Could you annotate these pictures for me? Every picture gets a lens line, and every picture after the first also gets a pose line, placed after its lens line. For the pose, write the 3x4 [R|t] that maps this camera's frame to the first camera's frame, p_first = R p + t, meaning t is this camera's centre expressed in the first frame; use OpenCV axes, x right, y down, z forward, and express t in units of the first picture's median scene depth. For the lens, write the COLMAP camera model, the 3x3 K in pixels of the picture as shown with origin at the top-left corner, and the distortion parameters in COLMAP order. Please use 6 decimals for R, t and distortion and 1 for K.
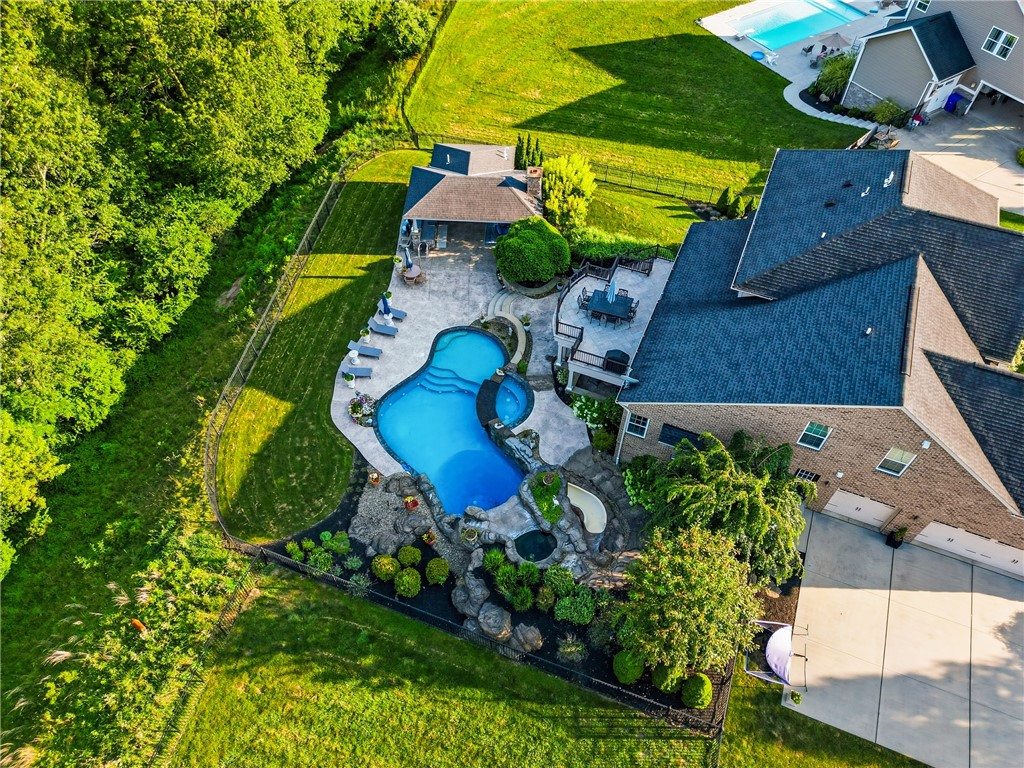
lens RADIAL K [[715.6, 0, 512.0], [0, 715.6, 384.0], [0, 0, 1]] dist [0.001365, 0.000291]
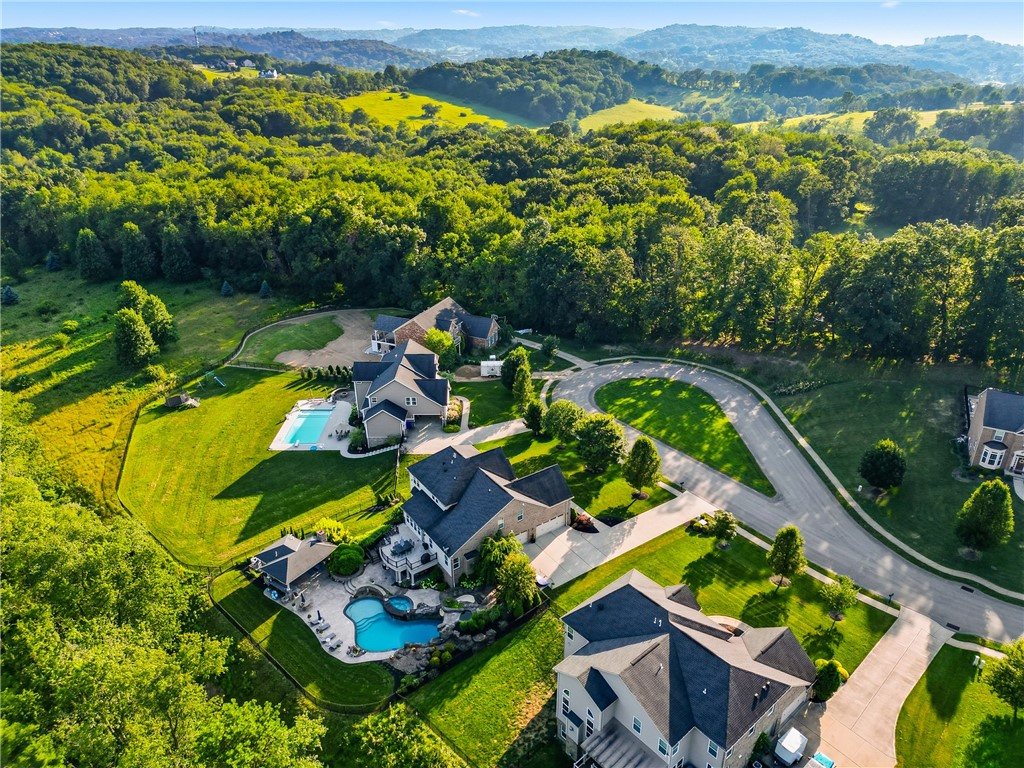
lens RADIAL K [[715.6, 0, 512.0], [0, 715.6, 384.0], [0, 0, 1]] dist [0.001365, 0.000291]
pose [[0.529079, -0.374912, 0.761260, -1.149294], [0.671193, 0.733795, -0.105096, -0.010620], [-0.519206, 0.566556, 0.639874, -0.938129]]
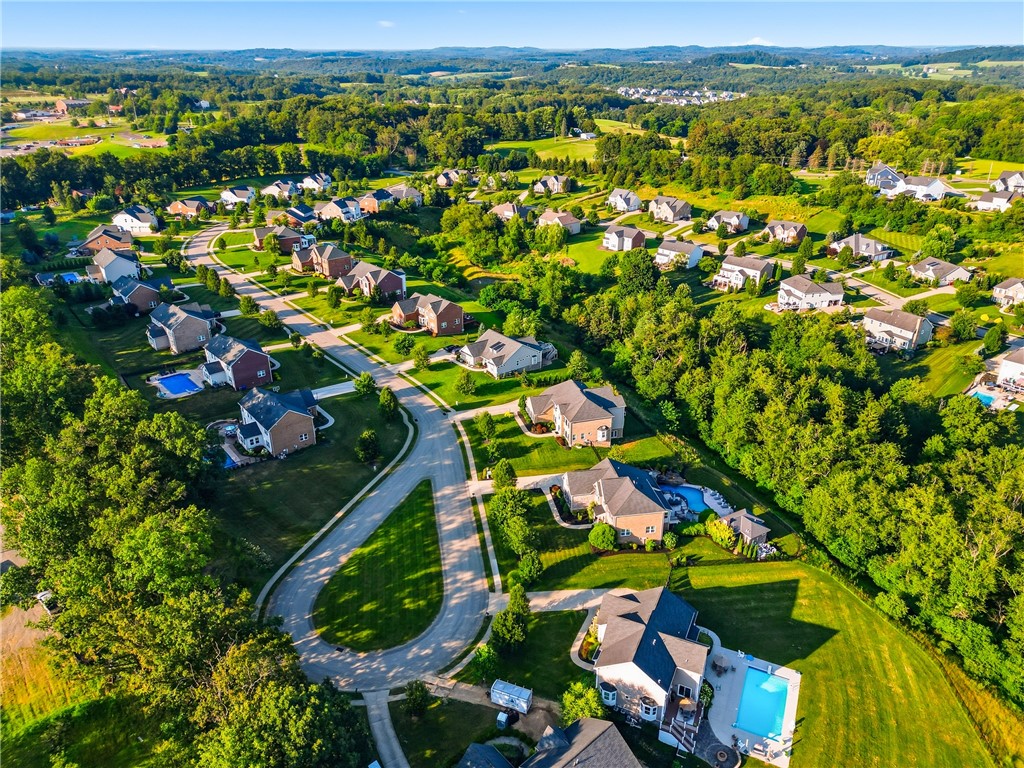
lens RADIAL K [[715.6, 0, 512.0], [0, 715.6, 384.0], [0, 0, 1]] dist [0.001365, 0.000291]
pose [[-0.838331, 0.233630, -0.492563, 2.254171], [-0.427555, 0.278792, 0.859925, -2.797125], [0.338227, 0.931500, -0.133830, 0.506470]]
